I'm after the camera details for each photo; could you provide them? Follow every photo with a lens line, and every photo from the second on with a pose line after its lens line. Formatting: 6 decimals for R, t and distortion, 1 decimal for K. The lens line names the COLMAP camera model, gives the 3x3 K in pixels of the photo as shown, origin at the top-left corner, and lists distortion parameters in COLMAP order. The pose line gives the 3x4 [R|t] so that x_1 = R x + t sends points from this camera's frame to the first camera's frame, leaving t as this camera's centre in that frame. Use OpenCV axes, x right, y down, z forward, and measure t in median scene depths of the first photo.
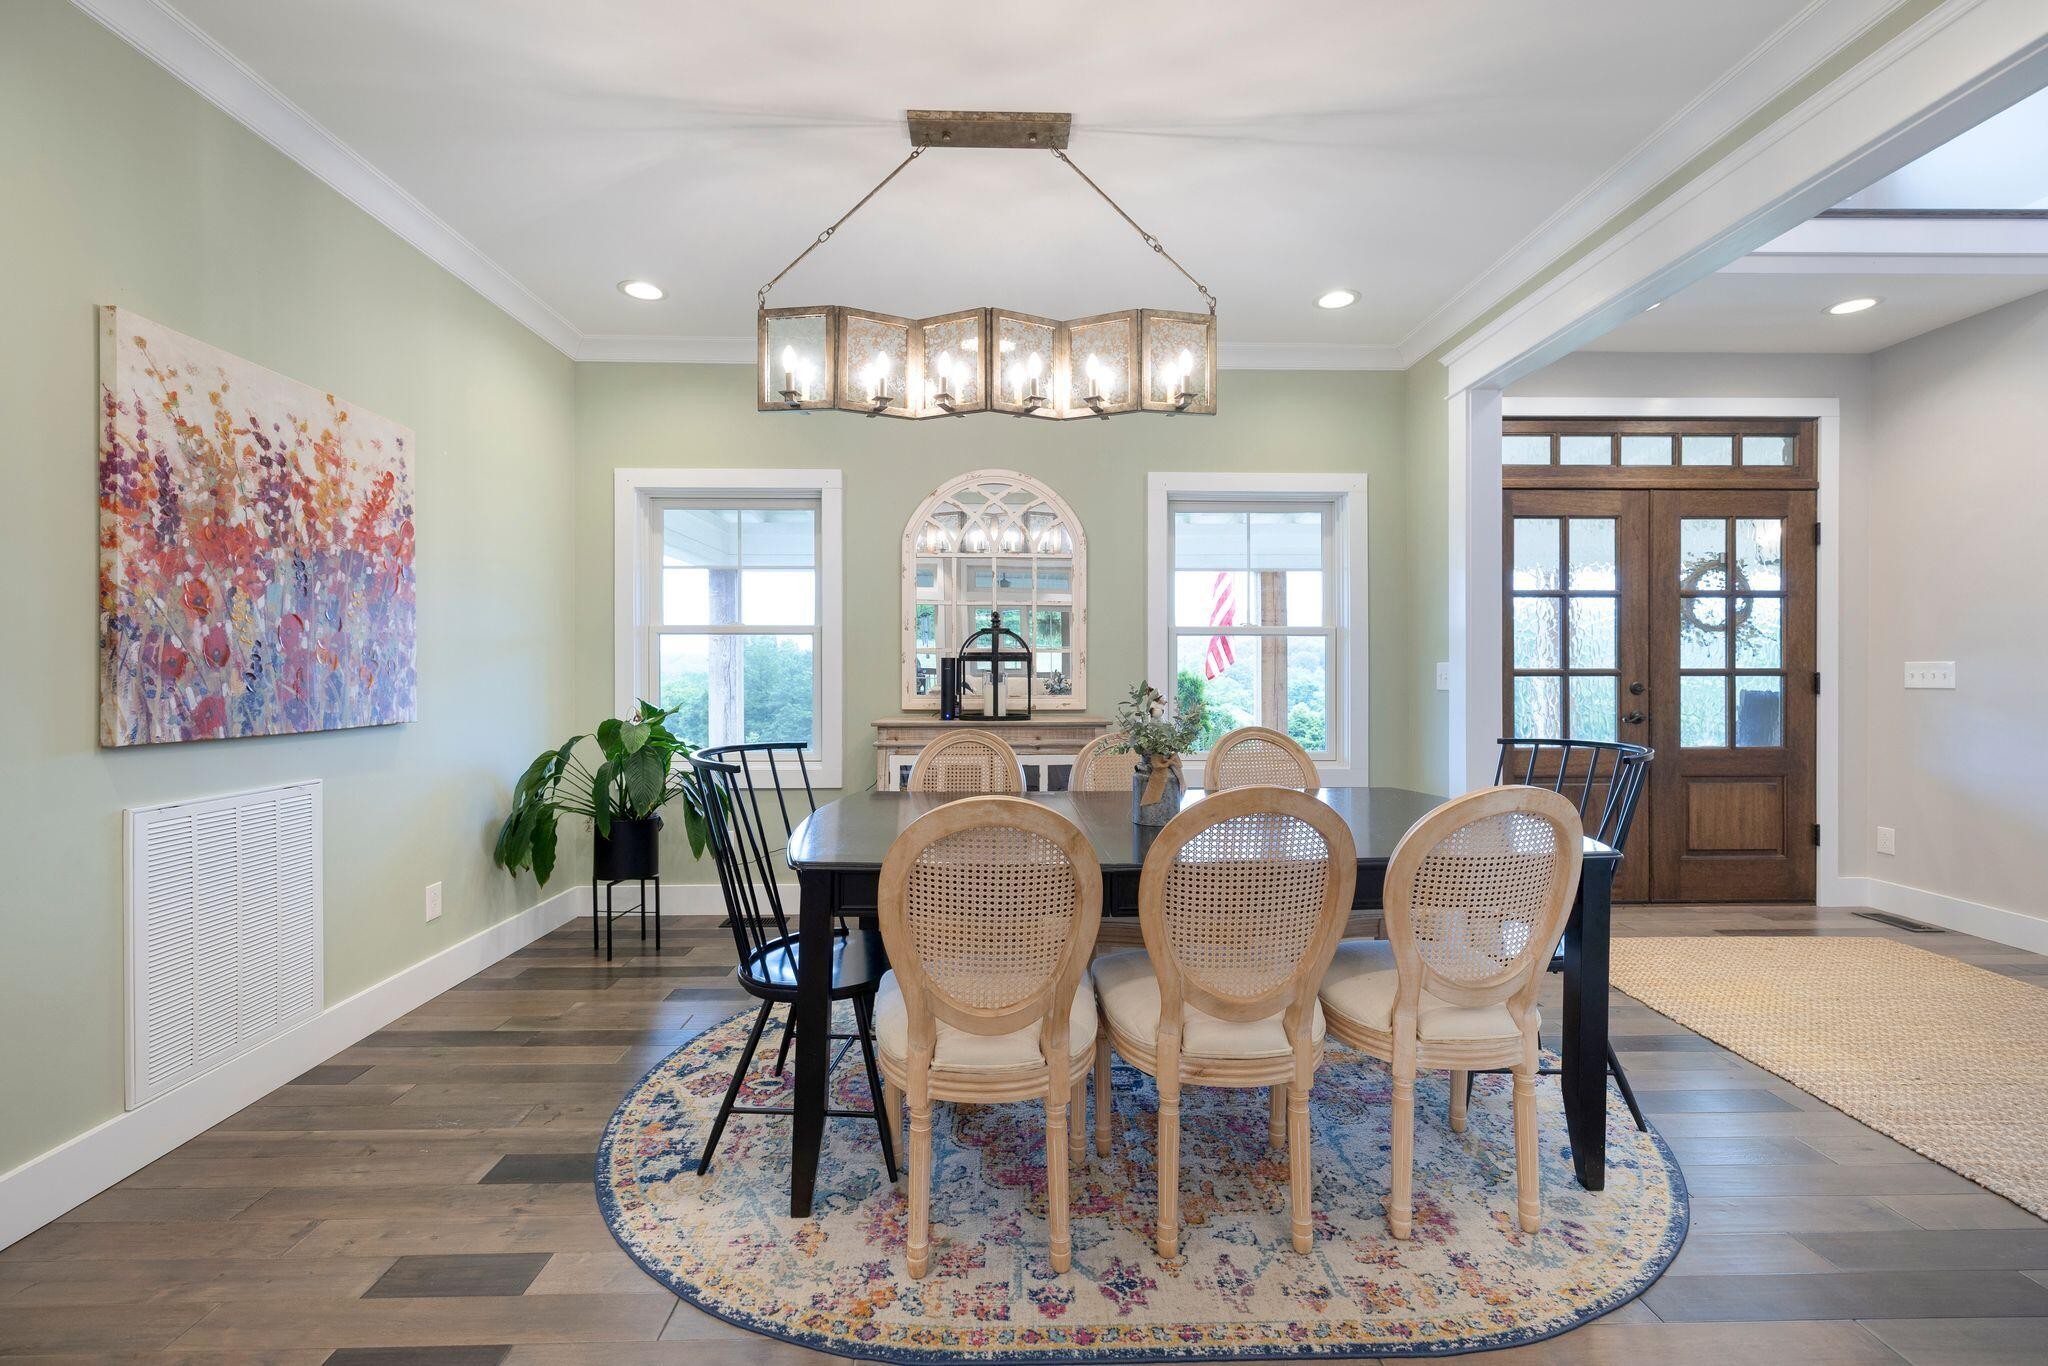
lens RADIAL K [[858.2, 0, 1030.6], [0, 858.2, 666.8], [0, 0, 1]] dist [0.003661, 0.000086]
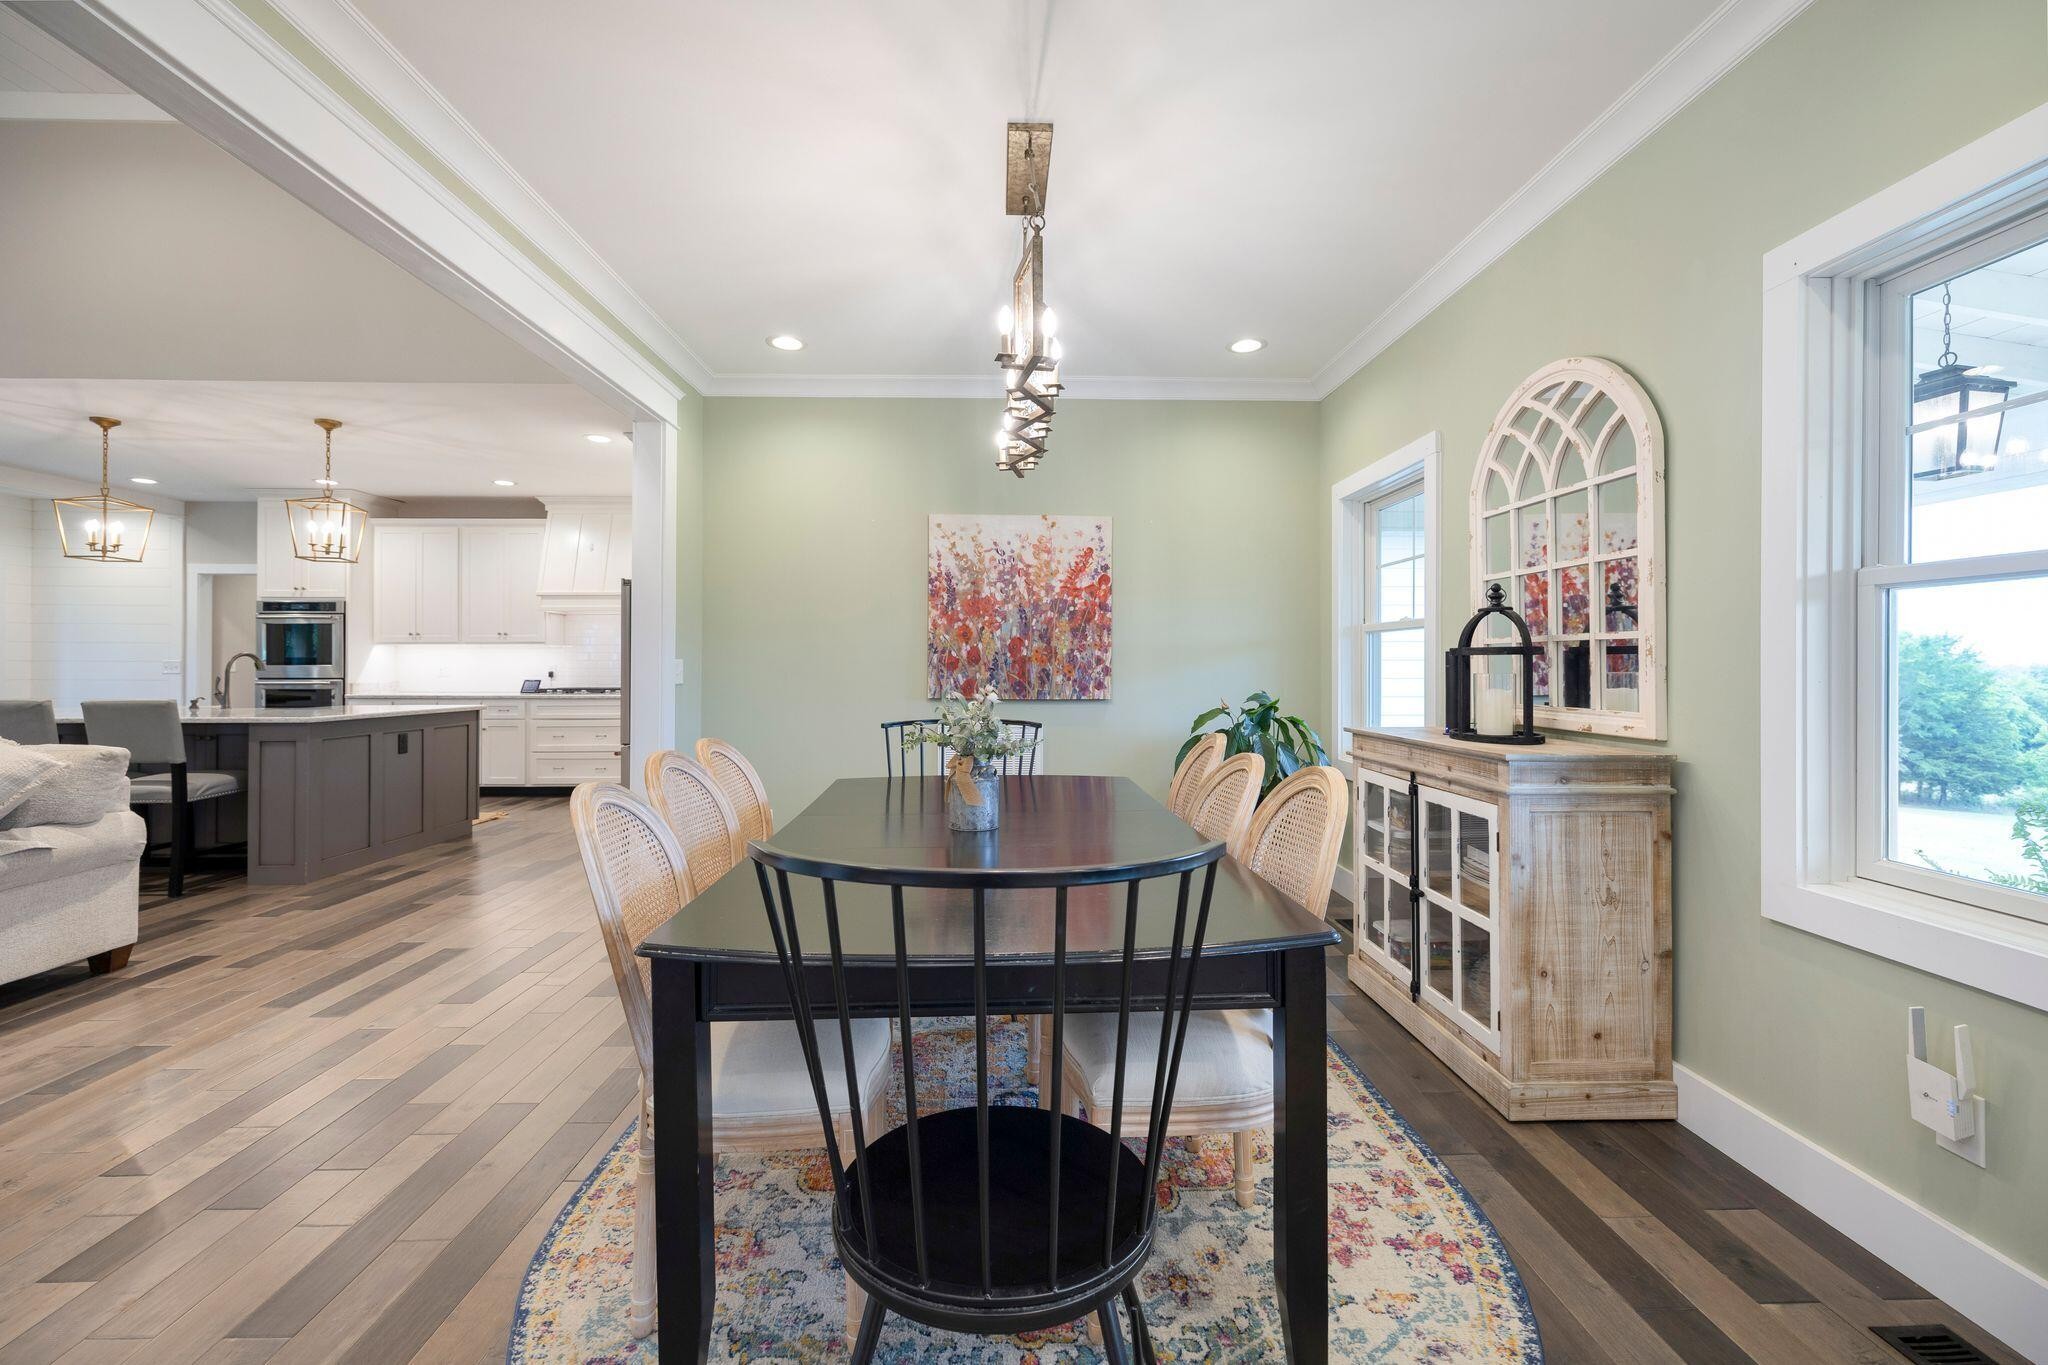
lens RADIAL K [[858.2, 0, 1030.6], [0, 858.2, 666.3], [0, 0, 1]] dist [0.003661, 0.000086]
pose [[-0.000600, 0.001352, -0.999999, 1.049464], [0.000684, 0.999999, 0.001351, 0.000783], [1.000000, -0.000683, -0.000601, 1.020001]]
